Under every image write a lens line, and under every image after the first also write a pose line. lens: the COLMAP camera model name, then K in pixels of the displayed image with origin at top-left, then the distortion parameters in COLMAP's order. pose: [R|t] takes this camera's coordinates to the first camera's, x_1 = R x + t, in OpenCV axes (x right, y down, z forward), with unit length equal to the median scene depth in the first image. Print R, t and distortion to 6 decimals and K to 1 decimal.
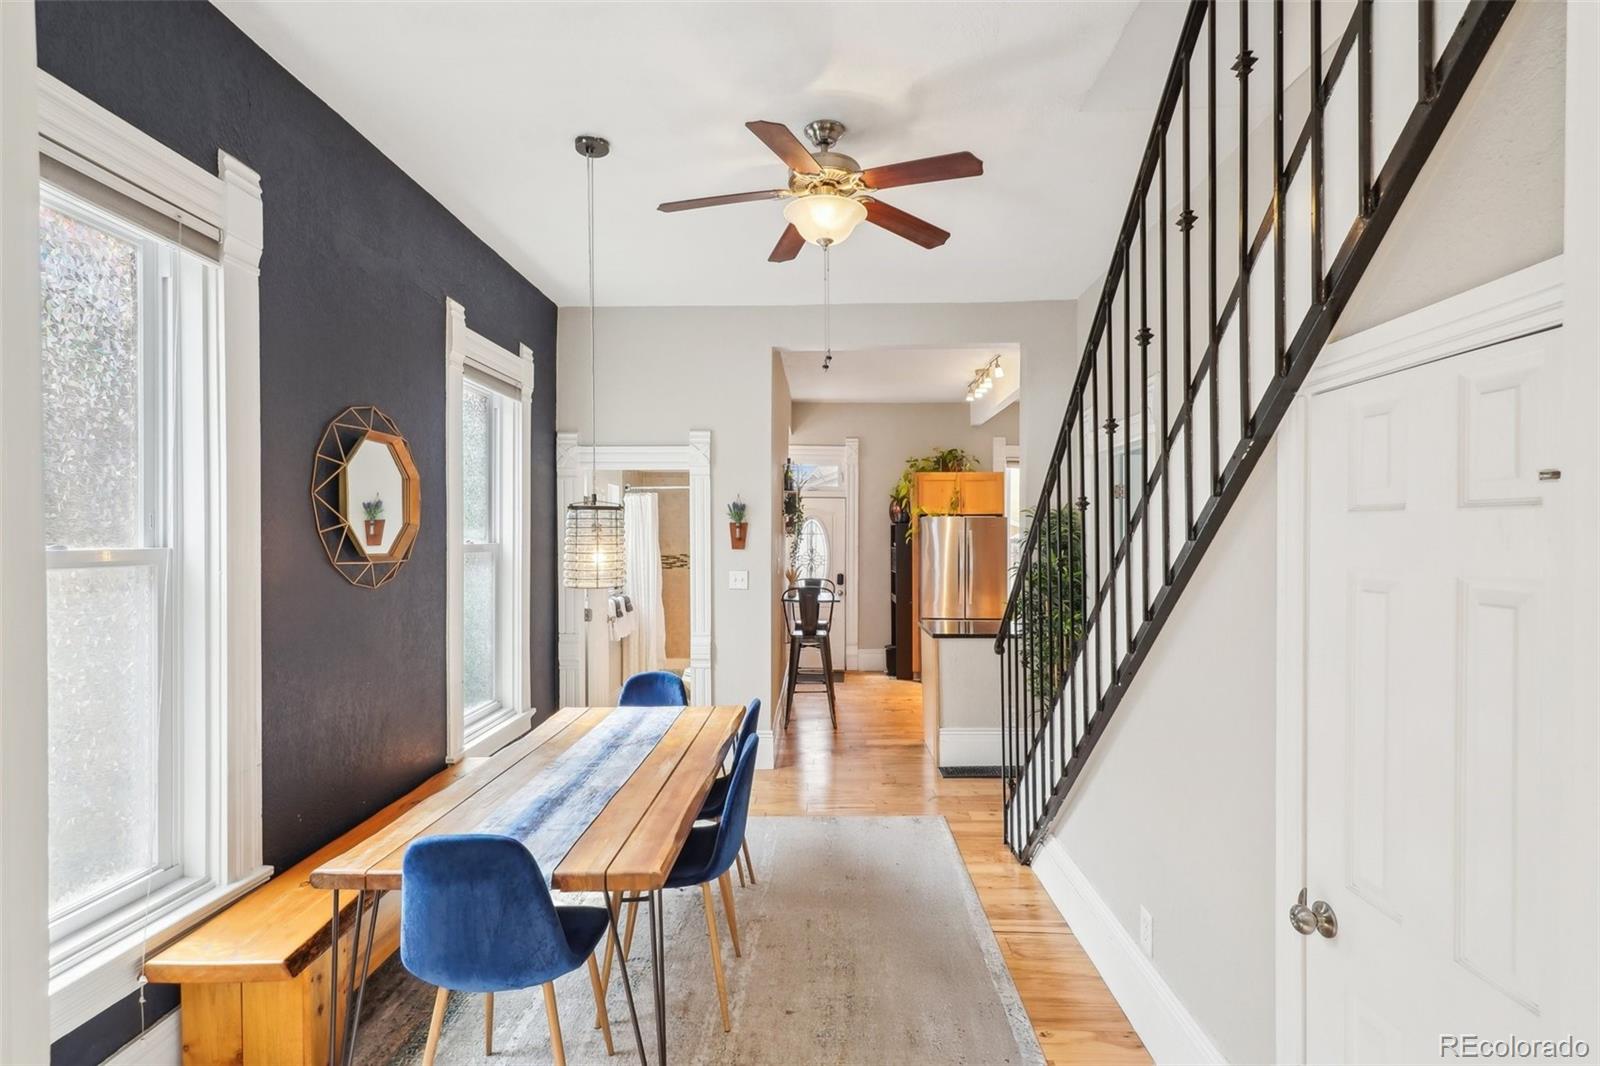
lens RADIAL K [[786.8, 0, 809.2], [0, 786.8, 531.2], [0, 0, 1]] dist [-0.002580, -0.000648]
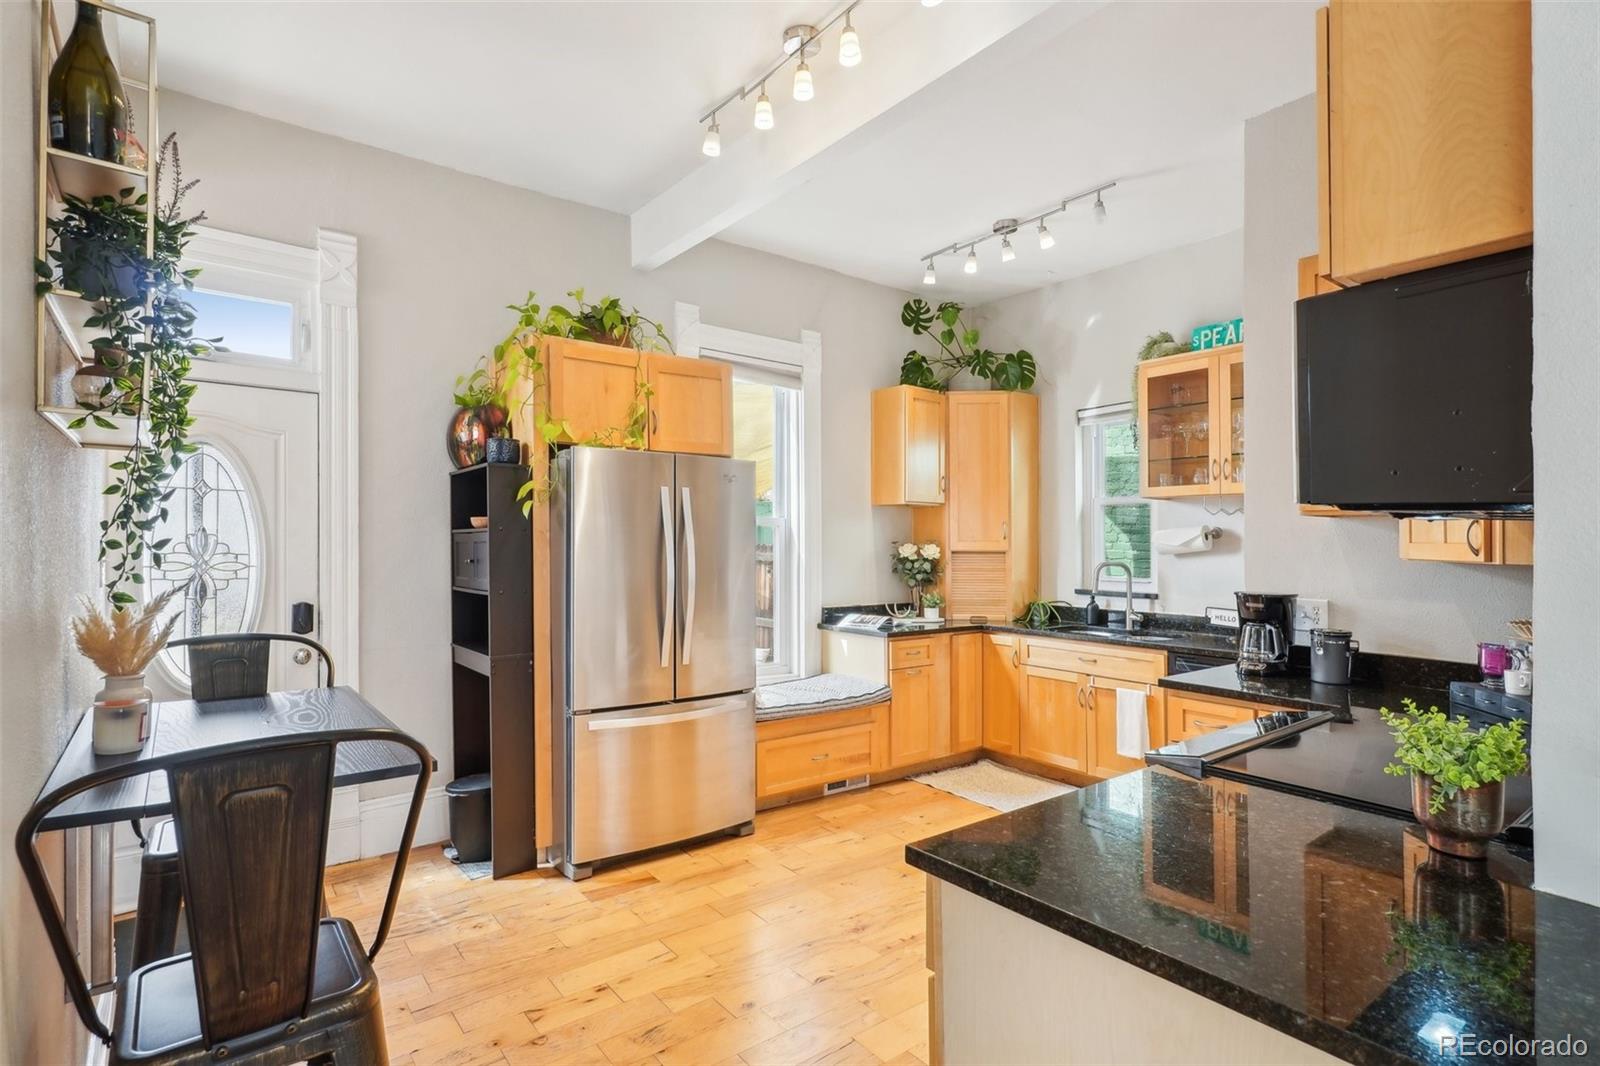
lens RADIAL K [[786.8, 0, 791.9], [0, 786.8, 541.2], [0, 0, 1]] dist [-0.002580, -0.000648]
pose [[0.778641, -0.006754, 0.627434, -0.011812], [0.004357, 0.999976, 0.005357, 0.025447], [-0.627455, -0.001438, 0.778652, 0.615675]]
